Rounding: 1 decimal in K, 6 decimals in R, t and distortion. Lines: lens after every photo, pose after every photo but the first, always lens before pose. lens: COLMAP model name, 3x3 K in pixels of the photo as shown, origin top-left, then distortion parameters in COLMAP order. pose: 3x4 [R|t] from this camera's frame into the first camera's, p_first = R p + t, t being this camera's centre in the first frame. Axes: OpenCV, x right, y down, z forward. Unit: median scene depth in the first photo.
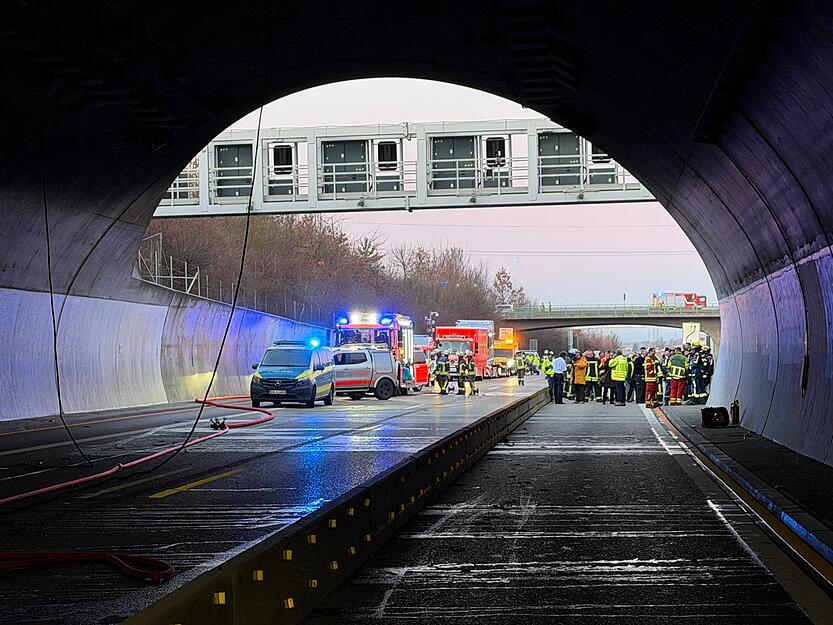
lens RADIAL K [[1912.2, 0, 416.5], [0, 1912.2, 312.5], [0, 0, 1]] dist [-0.000075, -0.005264]
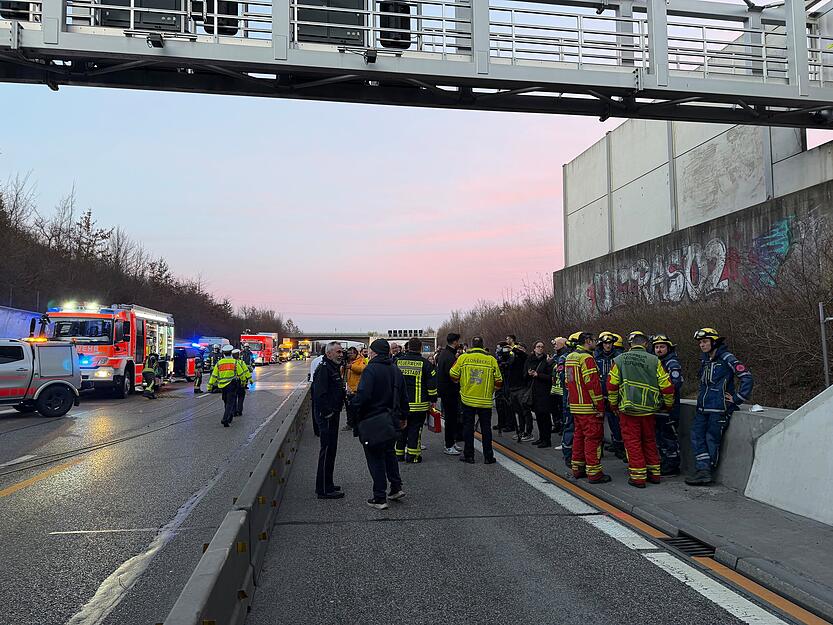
lens RADIAL K [[582.6, 0, 416.5], [0, 582.6, 312.5], [0, 0, 1]] dist [0.060307, -0.060339]
pose [[0.967820, 0.021091, 0.250758, 0.046467], [-0.010162, 0.998944, -0.044801, 0.014668], [-0.251439, 0.040812, 0.967012, 0.659773]]
